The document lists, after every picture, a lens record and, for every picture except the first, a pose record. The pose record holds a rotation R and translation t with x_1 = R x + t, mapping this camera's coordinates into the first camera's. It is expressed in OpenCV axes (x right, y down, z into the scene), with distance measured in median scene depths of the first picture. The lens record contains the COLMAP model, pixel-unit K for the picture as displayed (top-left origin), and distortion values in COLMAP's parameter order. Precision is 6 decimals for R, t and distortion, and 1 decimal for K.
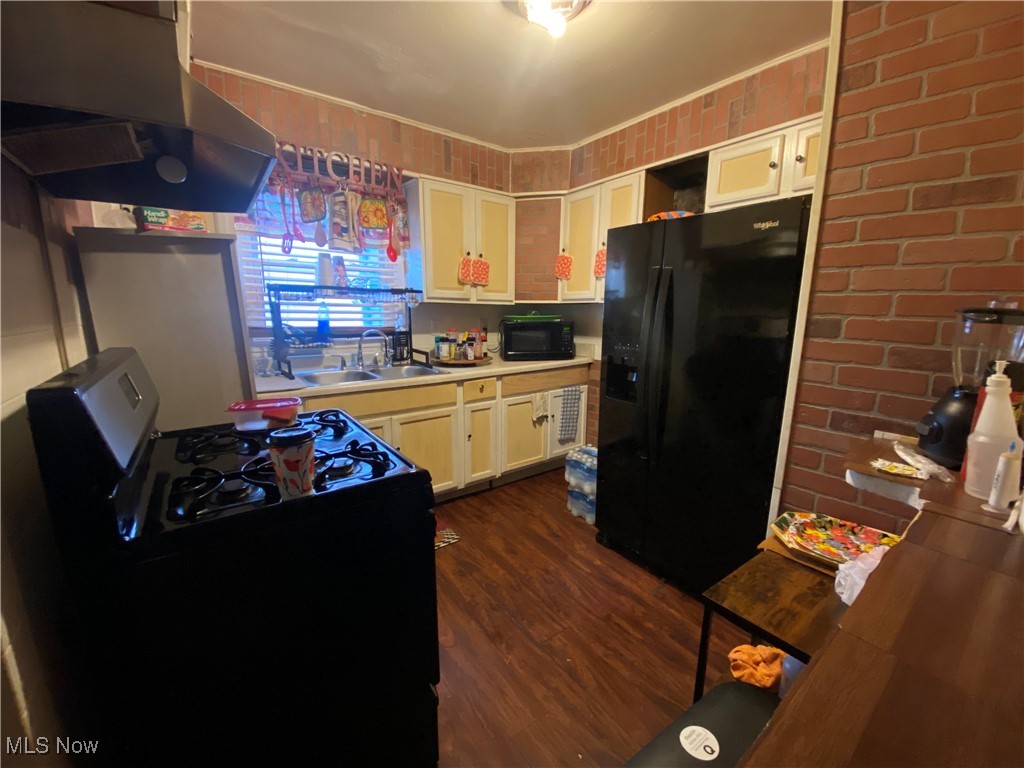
lens RADIAL K [[416.9, 0, 515.1], [0, 416.9, 384.8], [0, 0, 1]] dist [0.002317, -0.000647]
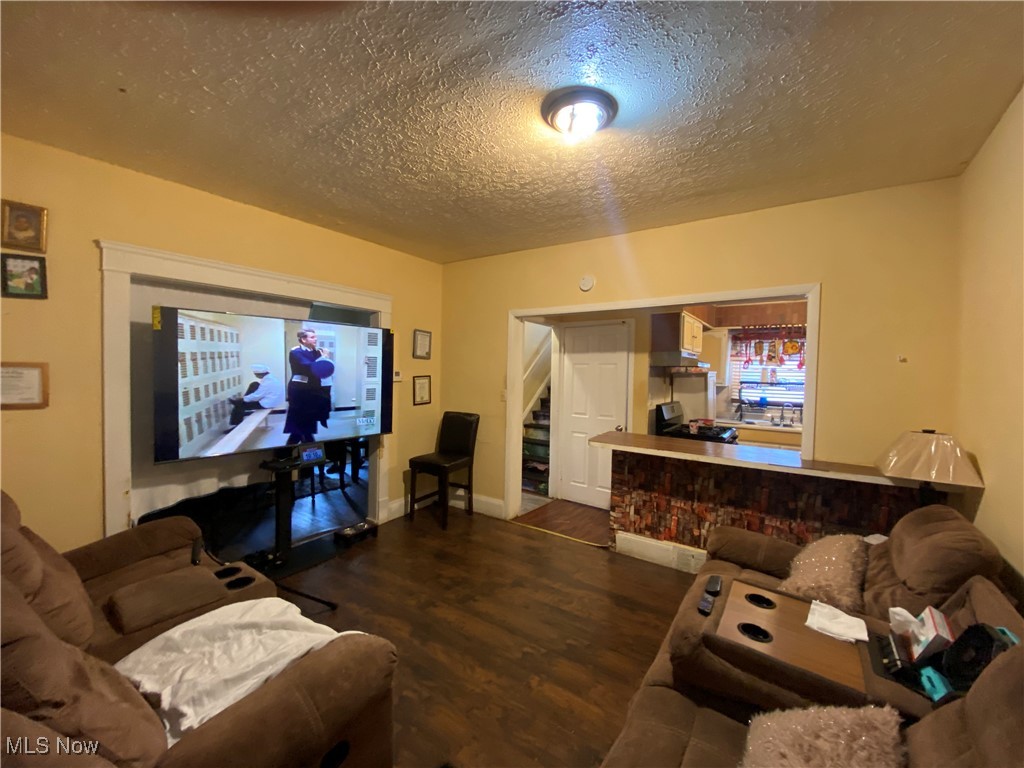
lens RADIAL K [[416.9, 0, 512.7], [0, 416.9, 382.7], [0, 0, 1]] dist [0.002317, -0.000647]
pose [[0.296979, 0.026695, -0.954511, 1.277087], [-0.194202, 0.980406, -0.033003, 0.096971], [0.934927, 0.195169, 0.296344, -0.902041]]
